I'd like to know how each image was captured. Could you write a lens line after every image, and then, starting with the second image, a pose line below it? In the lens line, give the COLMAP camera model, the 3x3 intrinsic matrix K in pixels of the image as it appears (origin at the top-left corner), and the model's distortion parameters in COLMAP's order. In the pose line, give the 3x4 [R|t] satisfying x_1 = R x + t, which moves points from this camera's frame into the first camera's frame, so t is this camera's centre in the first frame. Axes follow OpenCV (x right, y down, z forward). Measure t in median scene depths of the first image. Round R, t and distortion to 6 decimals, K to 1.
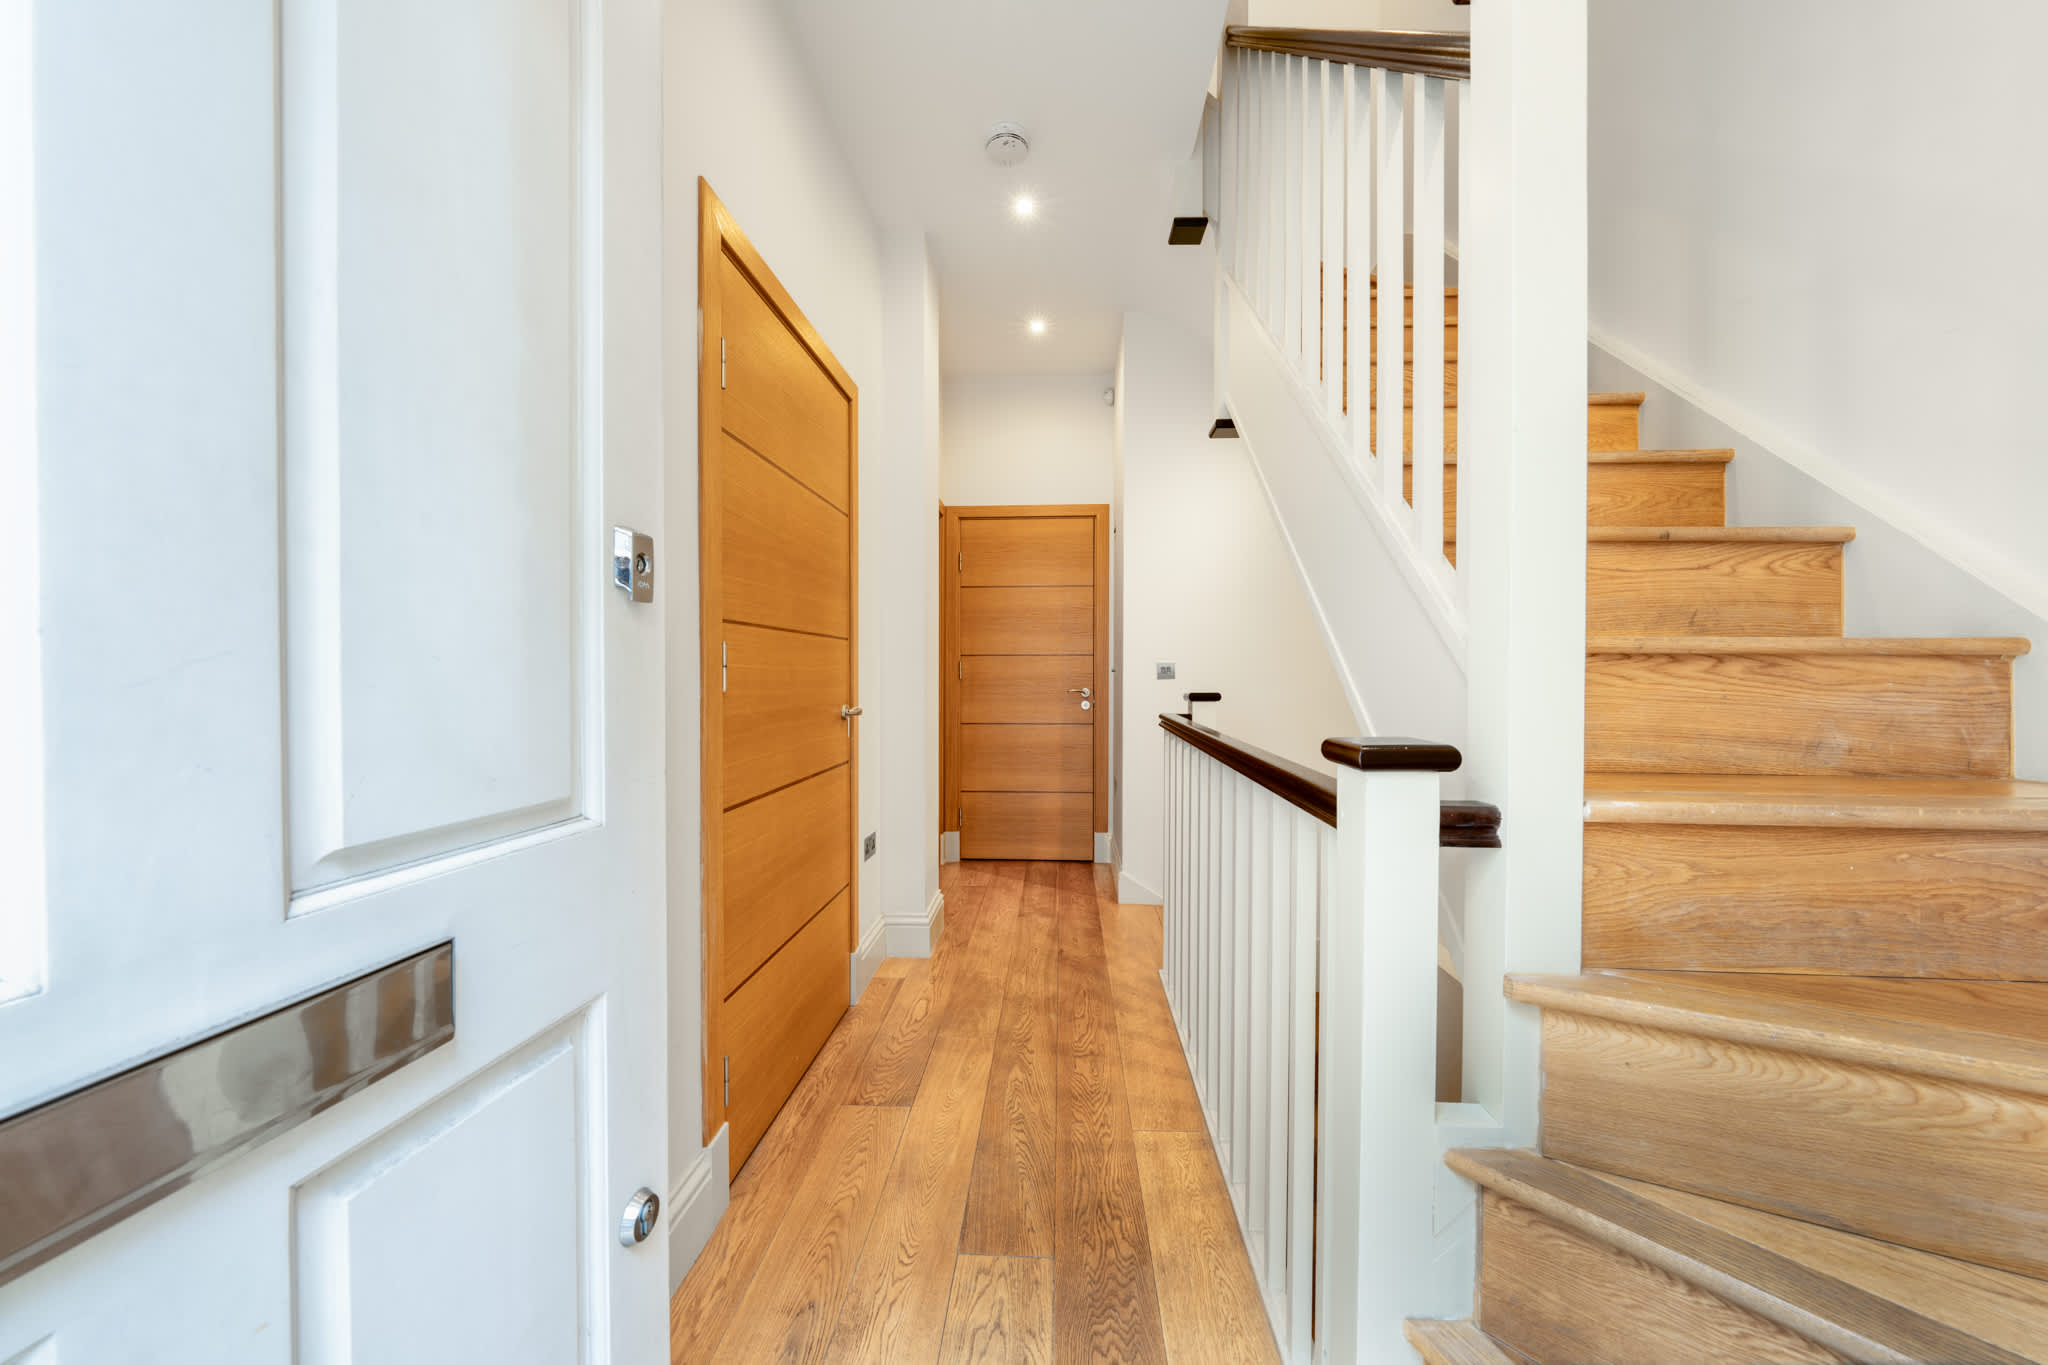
lens RADIAL K [[731.2, 0, 1048.1], [0, 731.2, 693.5], [0, 0, 1]] dist [-0.000781, -0.000235]
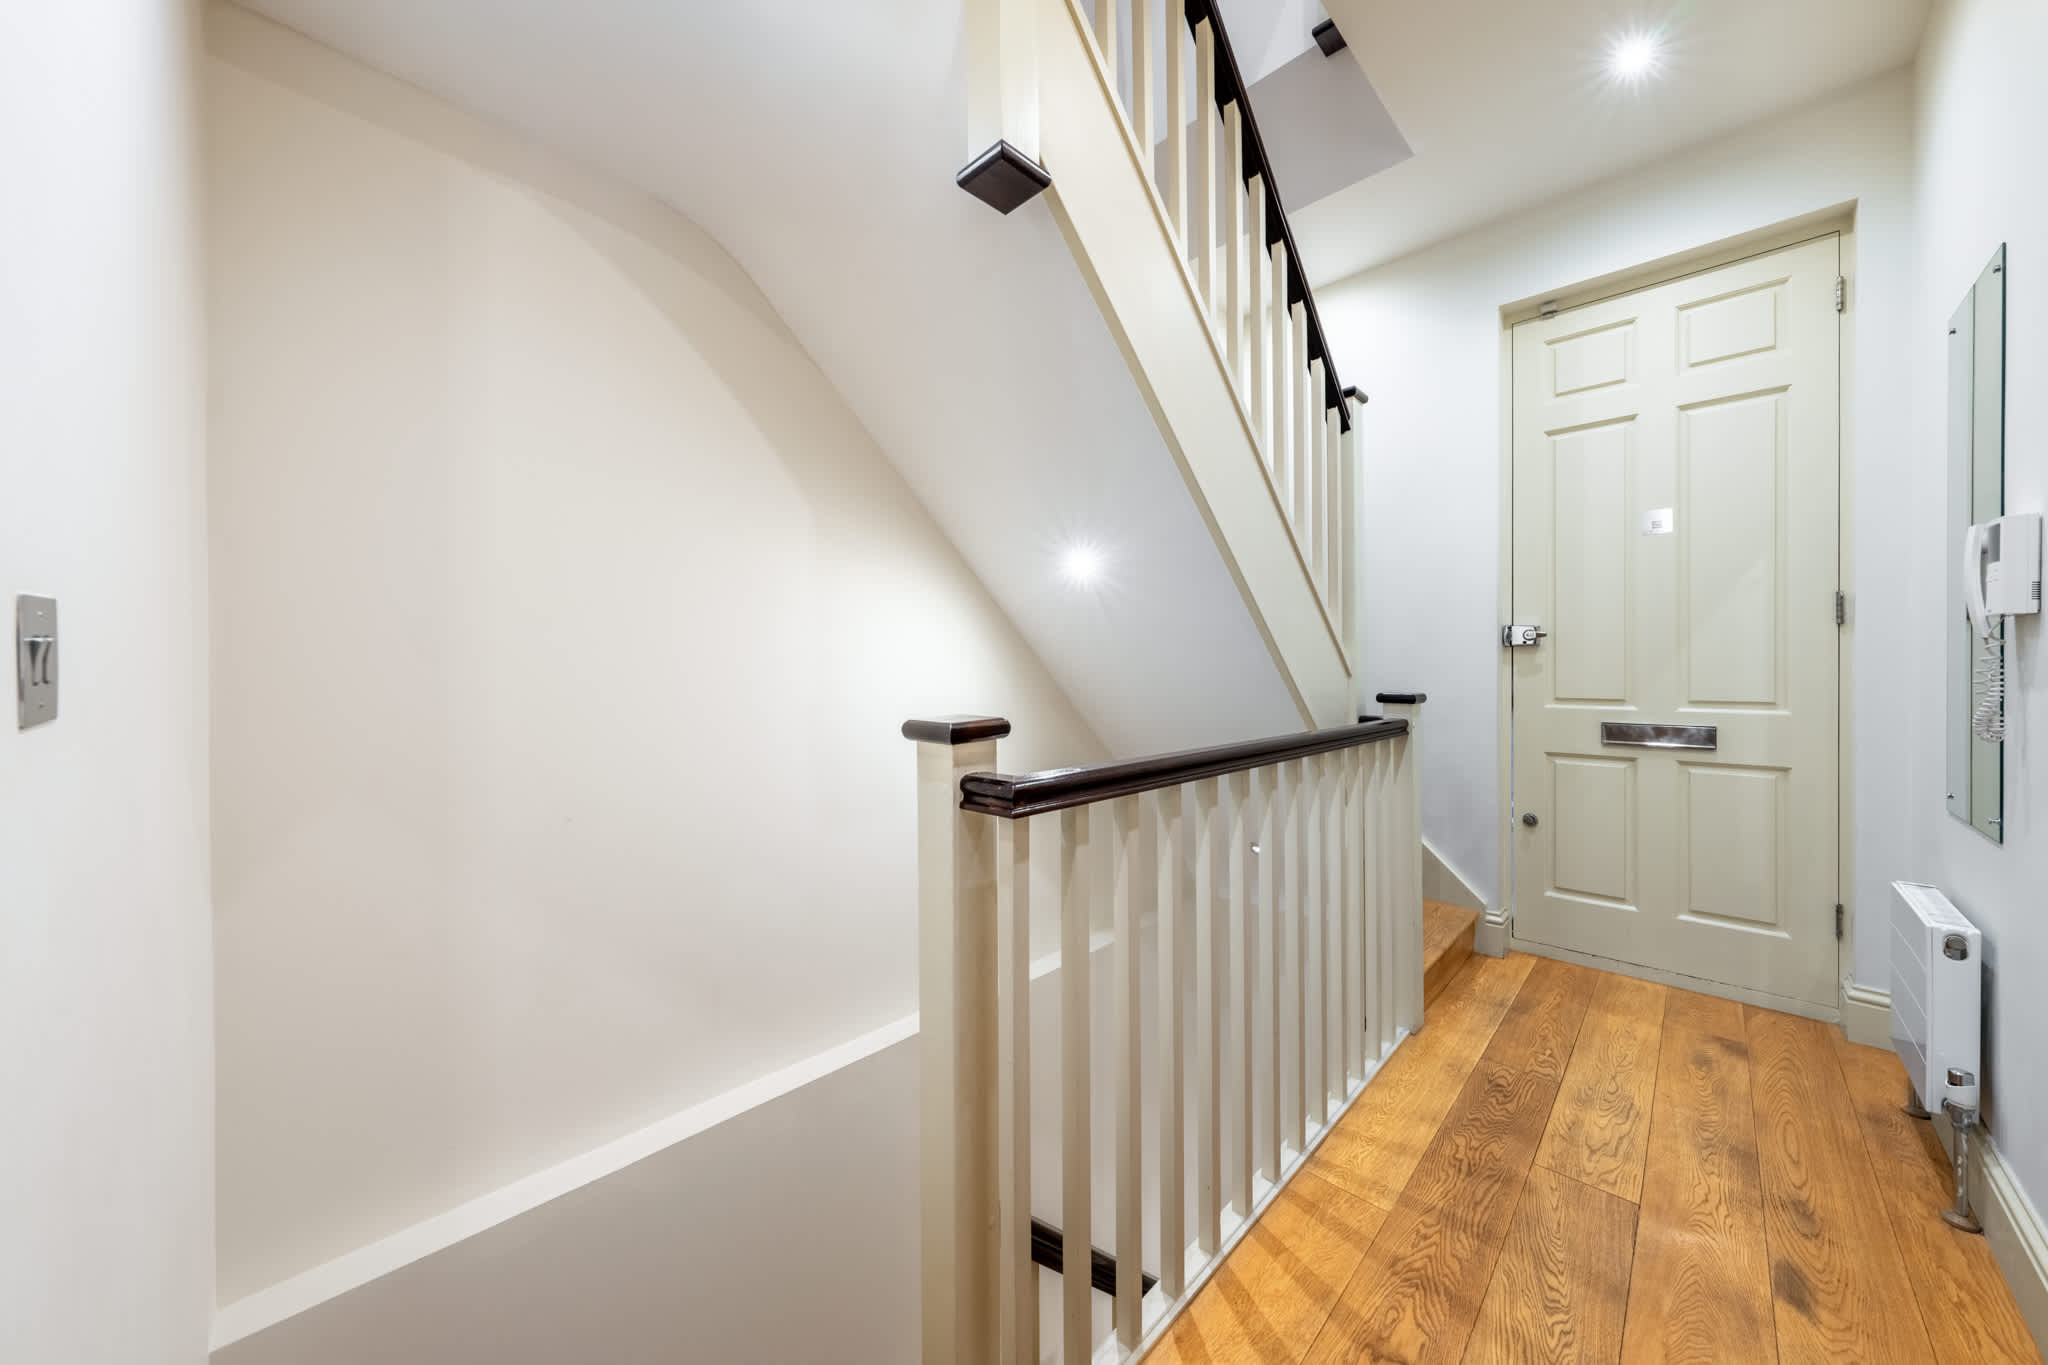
lens RADIAL K [[731.2, 0, 1048.1], [0, 731.2, 693.5], [0, 0, 1]] dist [-0.000781, -0.000235]
pose [[-0.760778, -0.025393, 0.648515, -0.115534], [0.003120, 0.999080, 0.042779, -0.023214], [-0.649005, 0.034569, -0.759999, 1.925277]]
